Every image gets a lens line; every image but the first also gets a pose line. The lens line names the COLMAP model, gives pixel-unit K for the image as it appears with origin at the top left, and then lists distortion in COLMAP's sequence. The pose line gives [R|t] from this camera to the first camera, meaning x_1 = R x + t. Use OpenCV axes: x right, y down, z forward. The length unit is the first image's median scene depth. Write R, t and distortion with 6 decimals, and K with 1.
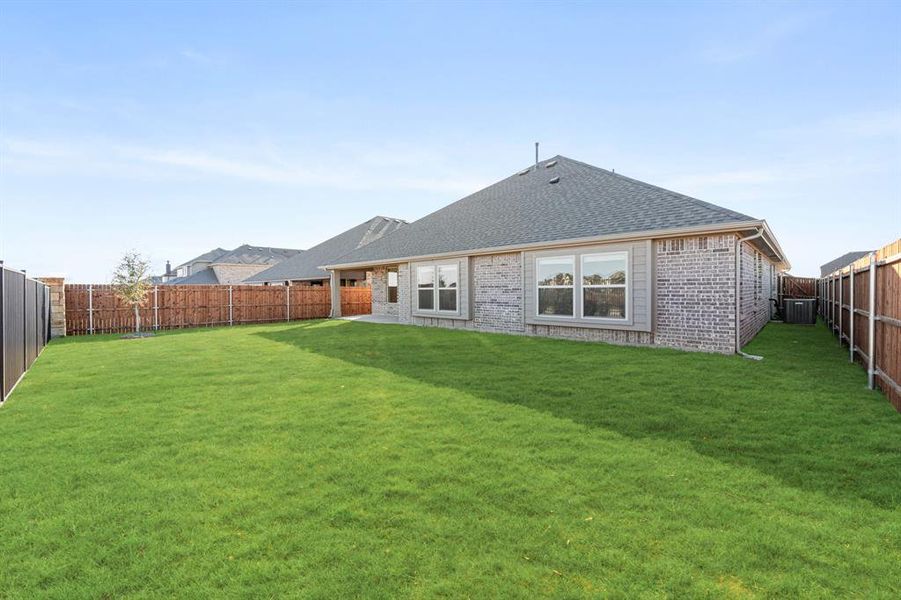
lens RADIAL K [[360.6, 0, 450.5], [0, 360.6, 300.0], [0, 0, 1]] dist [-0.000353, -0.000115]
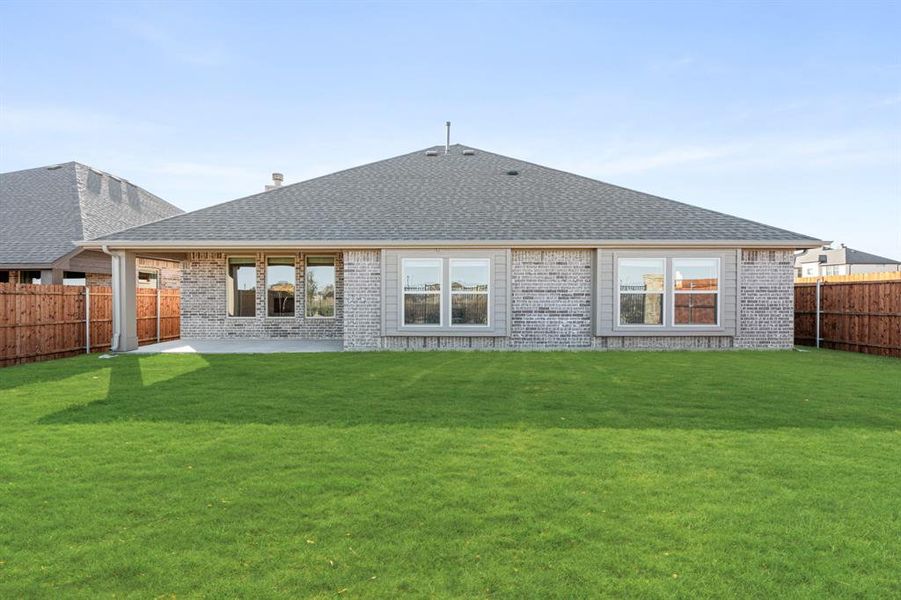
lens RADIAL K [[376.8, 0, 449.2], [0, 376.8, 309.9], [0, 0, 1]] dist [0.000575, -0.000026]
pose [[0.722311, -0.018752, 0.691315, -0.594990], [0.013956, 0.999824, 0.012538, -0.009949], [-0.691428, 0.000592, 0.722445, 0.569891]]
